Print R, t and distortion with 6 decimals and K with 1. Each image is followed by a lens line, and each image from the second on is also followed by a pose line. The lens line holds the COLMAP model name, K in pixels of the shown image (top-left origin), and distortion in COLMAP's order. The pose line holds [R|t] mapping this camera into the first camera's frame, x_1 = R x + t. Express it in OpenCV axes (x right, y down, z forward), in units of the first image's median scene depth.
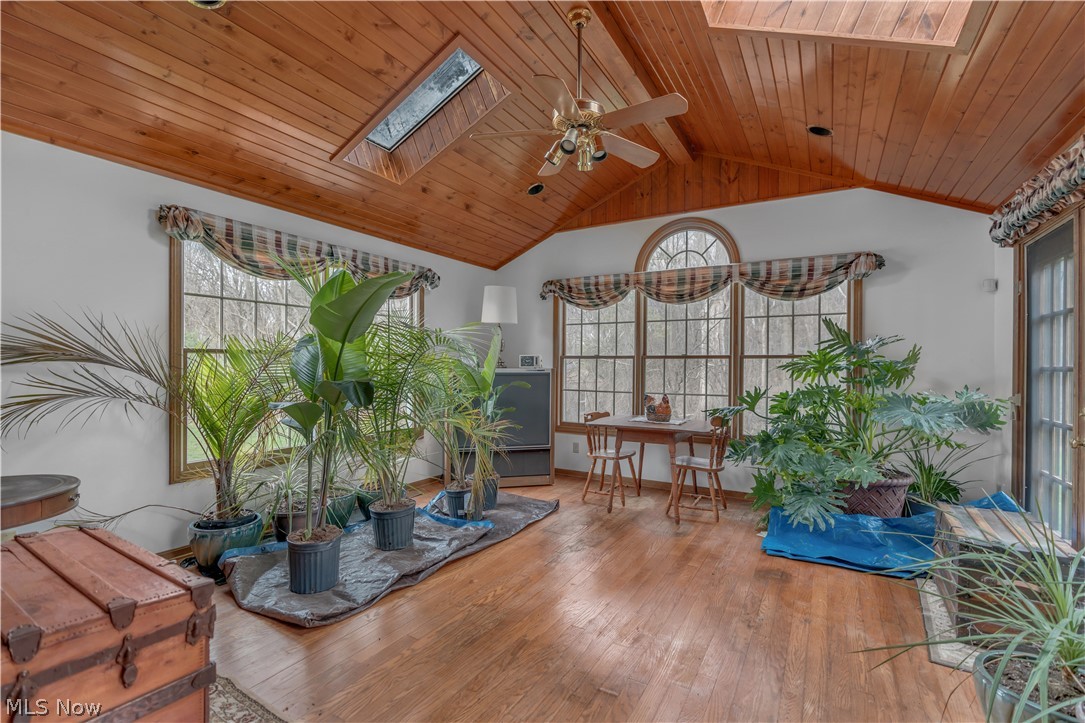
lens RADIAL K [[471.3, 0, 542.5], [0, 471.3, 361.5], [0, 0, 1]] dist [-0.000206, -0.000014]
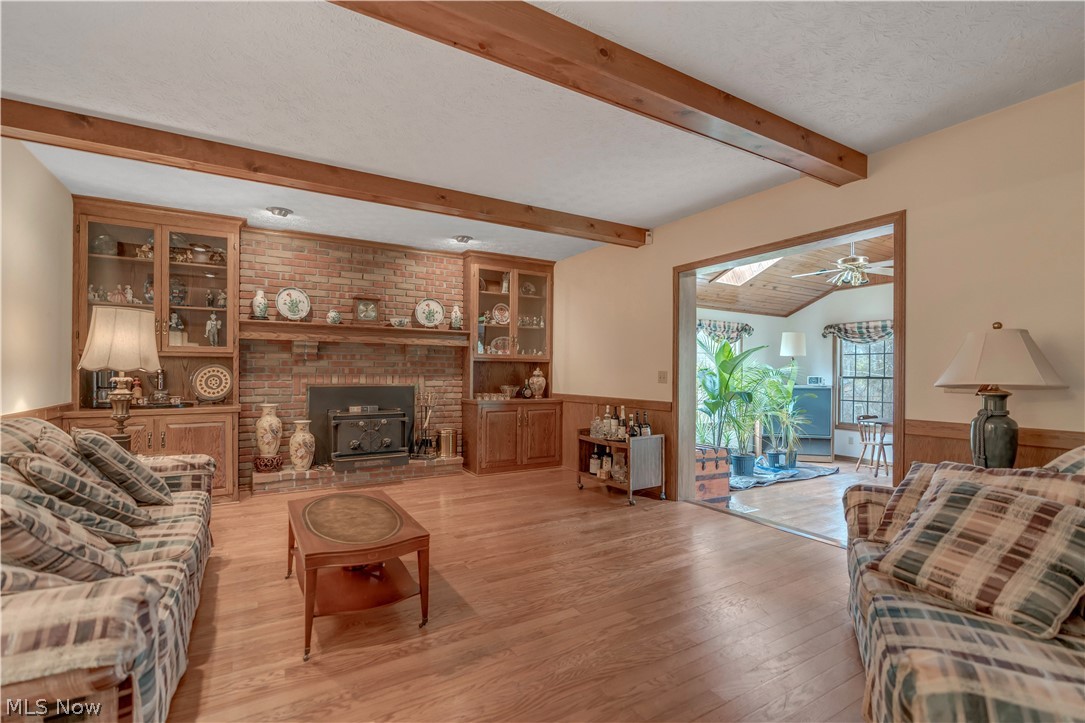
lens RADIAL K [[497.7, 0, 542.5], [0, 497.7, 361.5], [0, 0, 1]] dist [-0.001212, -0.000194]
pose [[0.884277, -0.003959, -0.466945, -0.056233], [-0.003380, 0.999884, -0.014877, -0.035216], [0.466950, 0.014734, 0.884161, -0.838678]]
